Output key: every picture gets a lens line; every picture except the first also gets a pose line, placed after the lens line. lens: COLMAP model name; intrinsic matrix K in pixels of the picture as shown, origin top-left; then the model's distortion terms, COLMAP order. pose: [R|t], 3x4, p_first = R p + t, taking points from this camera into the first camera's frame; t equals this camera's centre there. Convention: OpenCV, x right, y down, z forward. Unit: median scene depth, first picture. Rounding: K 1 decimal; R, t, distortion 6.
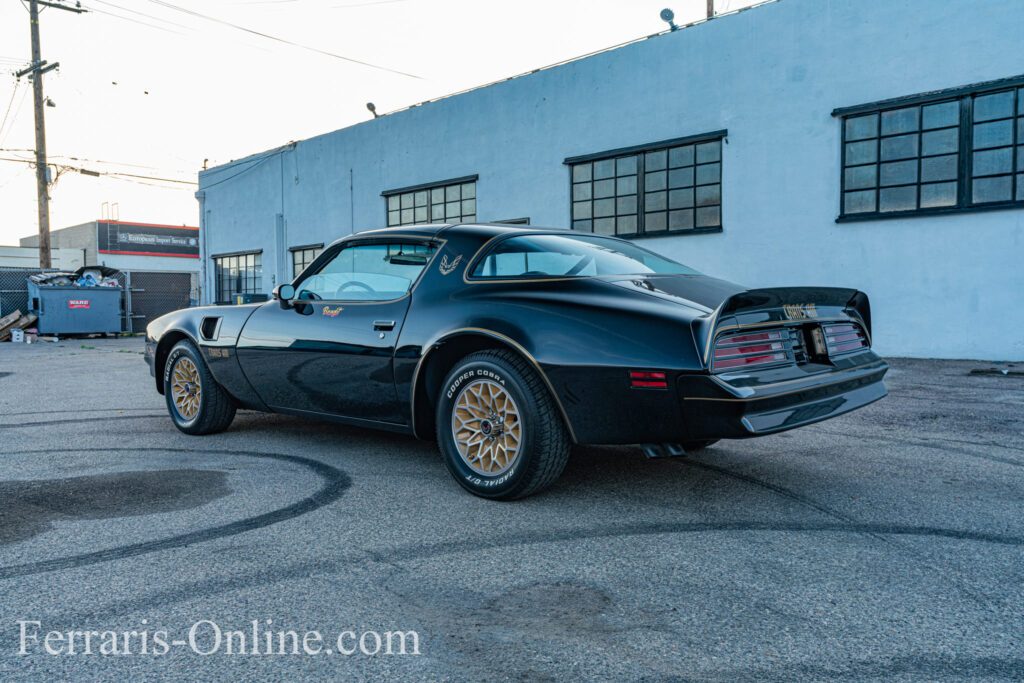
lens RADIAL K [[787.8, 0, 512.0], [0, 787.8, 345.9], [0, 0, 1]] dist [0.005299, 0.005293]
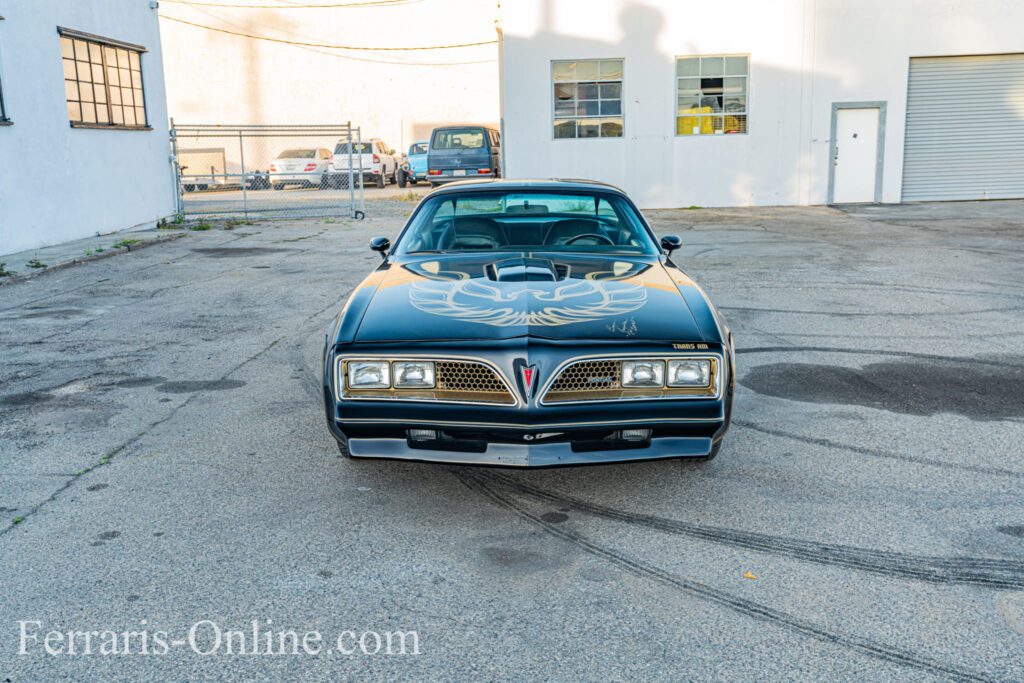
lens RADIAL K [[948.2, 0, 507.4], [0, 948.2, 343.5], [0, 0, 1]] dist [0.014325, 0.000000]
pose [[-0.664247, -0.134215, 0.735365, -0.414030], [0.060556, 0.970854, 0.231895, -0.092724], [-0.745056, 0.198566, -0.636760, 0.752826]]
